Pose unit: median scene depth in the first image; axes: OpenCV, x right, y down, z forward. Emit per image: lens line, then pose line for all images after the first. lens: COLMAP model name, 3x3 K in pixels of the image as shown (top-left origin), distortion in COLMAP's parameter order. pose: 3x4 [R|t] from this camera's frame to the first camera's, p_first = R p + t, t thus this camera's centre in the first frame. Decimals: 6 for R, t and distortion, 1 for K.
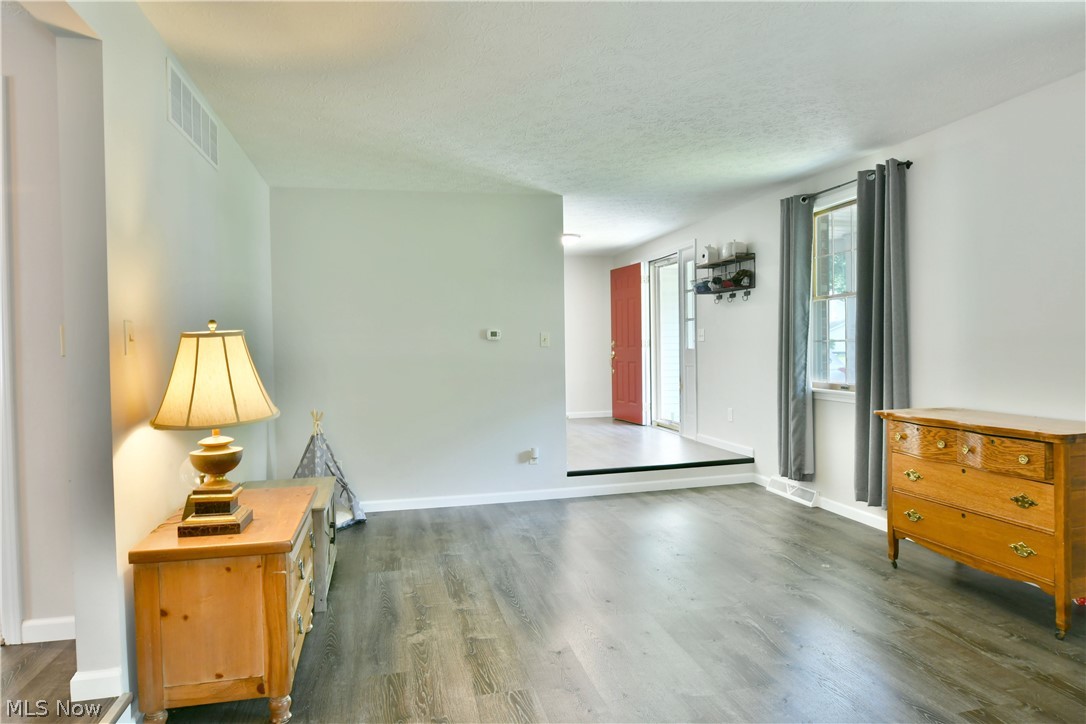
lens RADIAL K [[663.2, 0, 536.5], [0, 663.2, 363.8], [0, 0, 1]] dist [-0.007779, -0.002202]
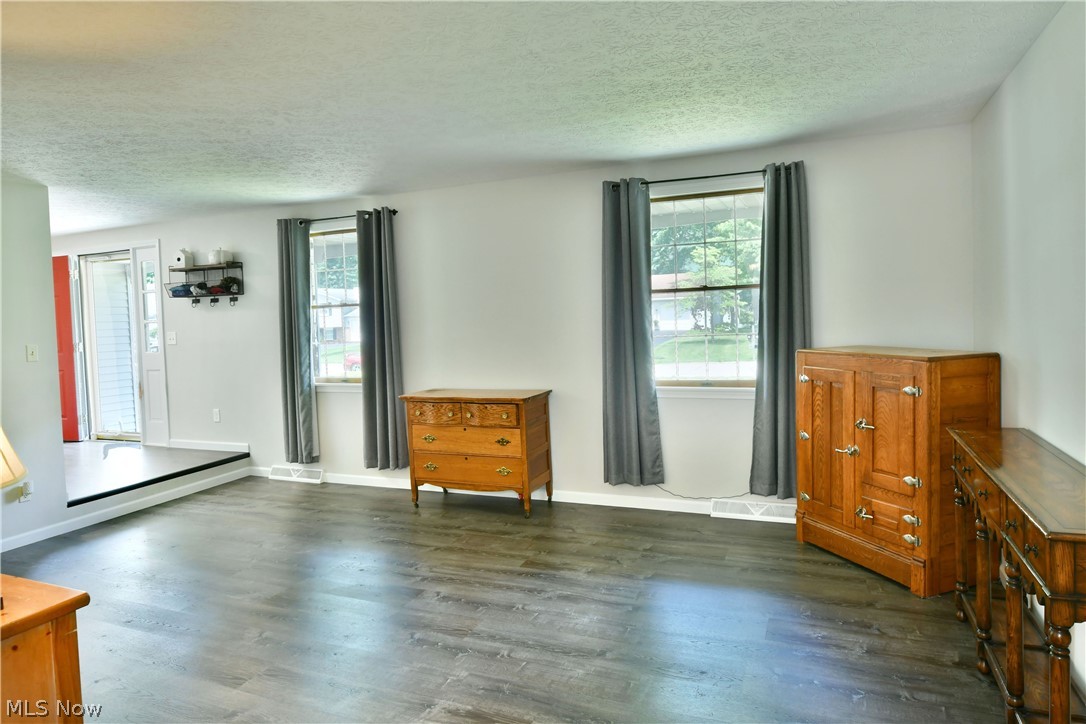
lens RADIAL K [[685.0, 0, 540.8], [0, 685.0, 349.5], [0, 0, 1]] dist [-0.001783, -0.001041]
pose [[0.585735, -0.045698, 0.809214, -0.354509], [0.048133, 0.998608, 0.021553, -0.032178], [-0.809072, 0.026326, 0.587119, -0.048844]]
